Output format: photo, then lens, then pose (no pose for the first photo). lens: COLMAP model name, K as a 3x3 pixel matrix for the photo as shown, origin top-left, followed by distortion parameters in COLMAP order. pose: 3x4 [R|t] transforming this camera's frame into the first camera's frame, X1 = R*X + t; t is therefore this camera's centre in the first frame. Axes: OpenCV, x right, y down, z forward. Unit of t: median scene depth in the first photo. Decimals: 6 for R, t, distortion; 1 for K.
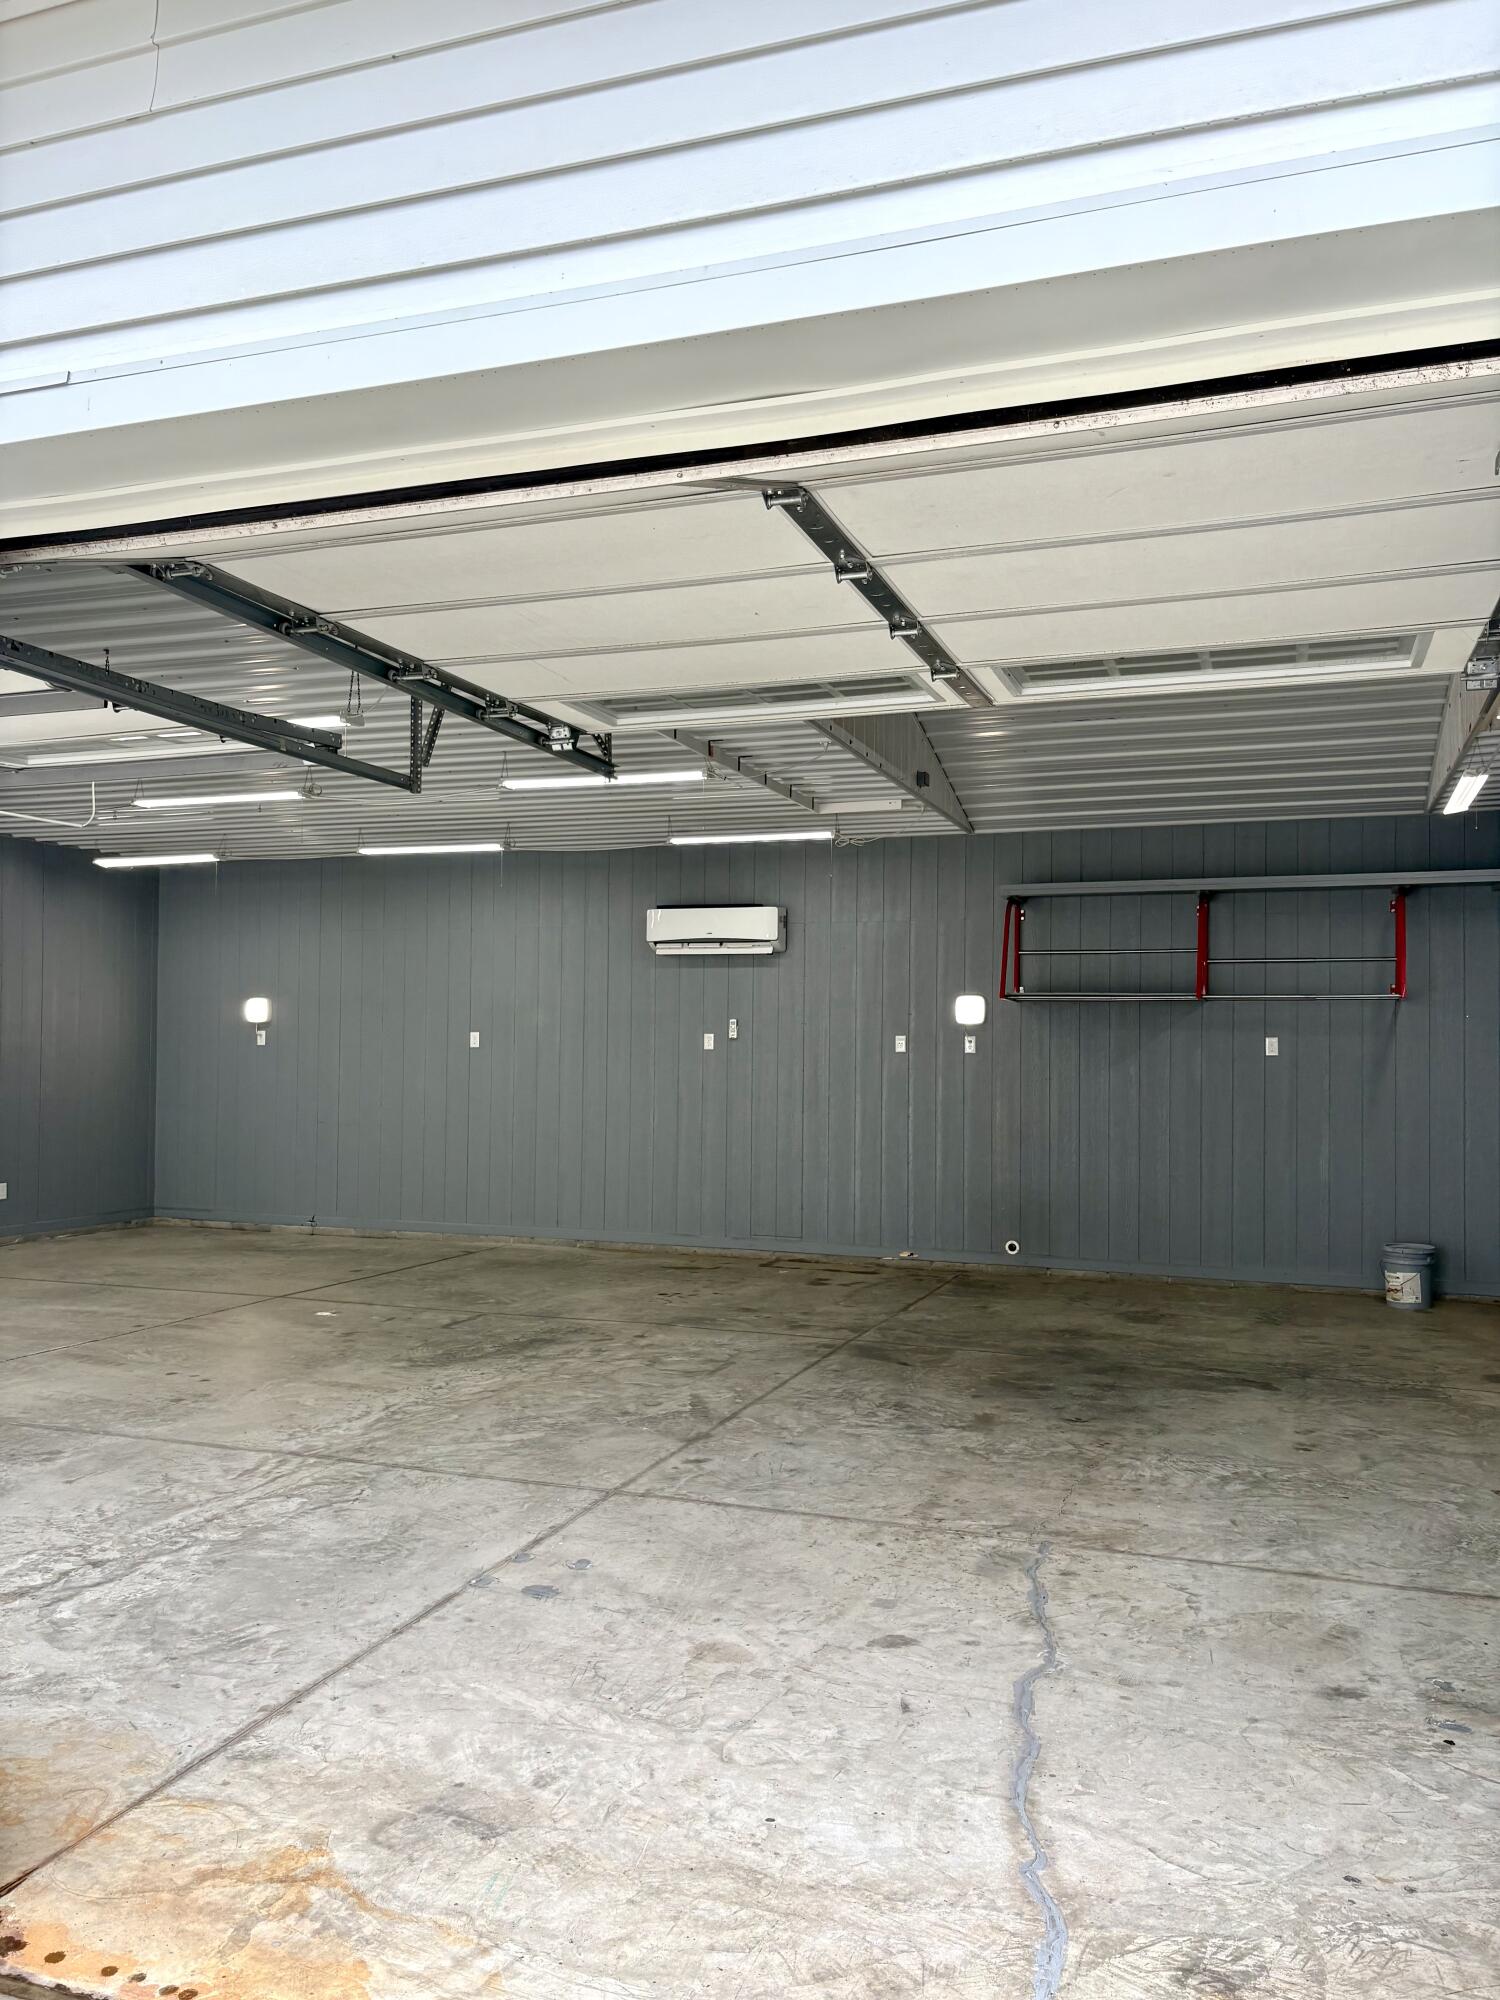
lens RADIAL K [[1510.9, 0, 749.3], [0, 1510.9, 1014.9], [0, 0, 1]] dist [0.035194, -0.038861]
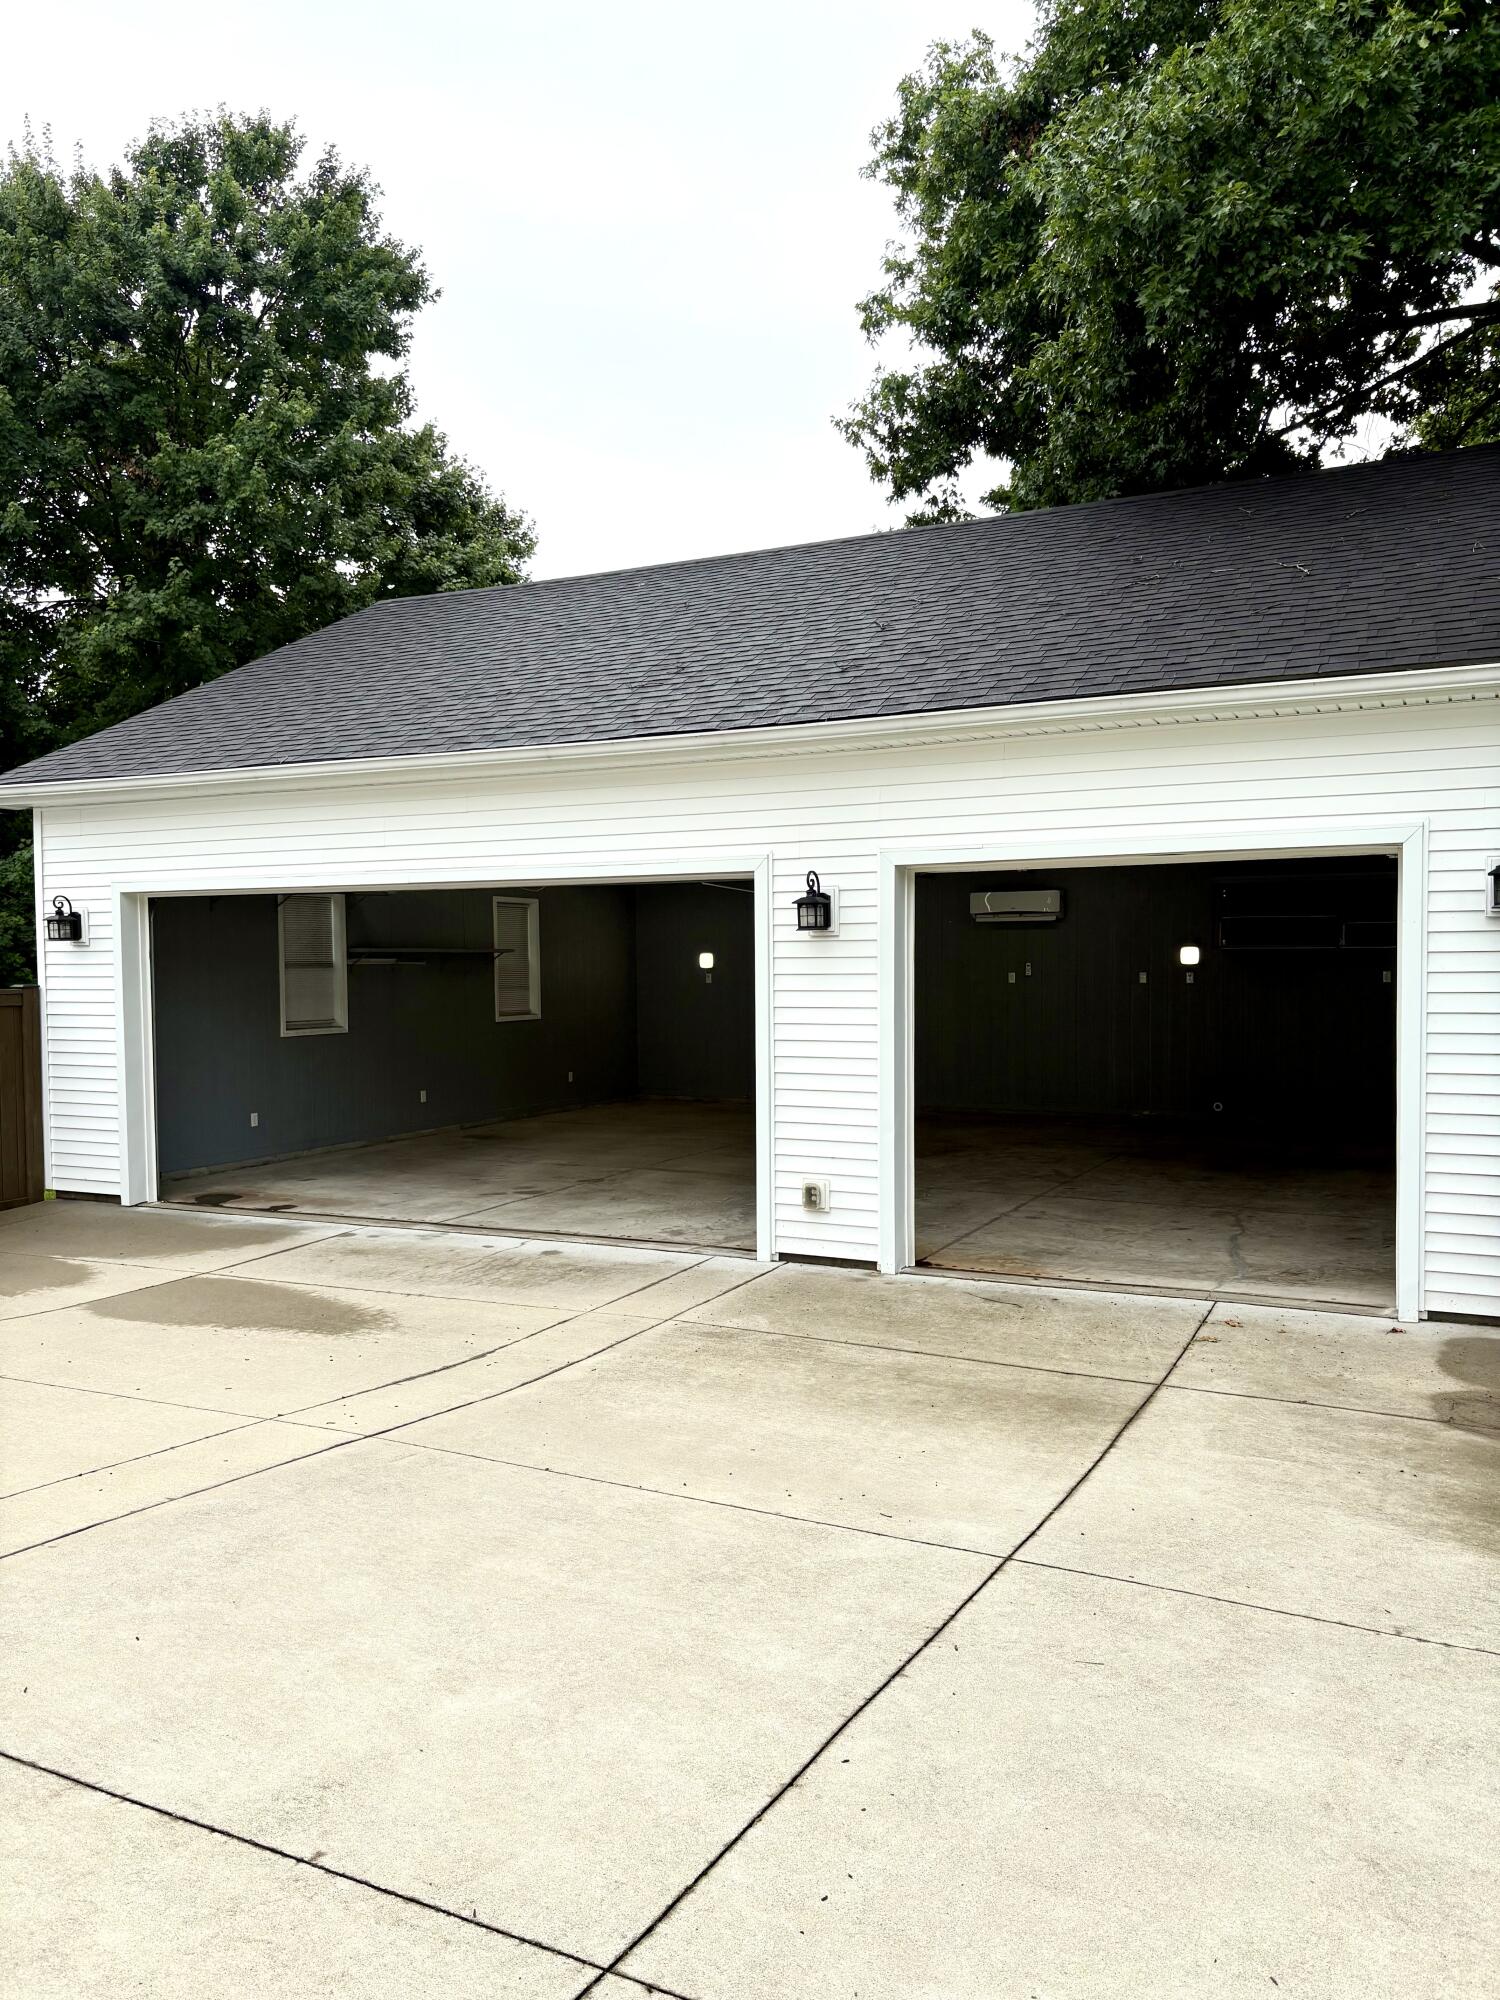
lens RADIAL K [[1510.9, 0, 736.0], [0, 1510.9, 999.6], [0, 0, 1]] dist [0.035194, -0.038861]
pose [[0.991738, -0.016575, -0.127207, -0.222165], [0.023107, 0.998479, 0.050053, -0.087080], [0.126184, -0.052579, 0.990612, -1.134110]]
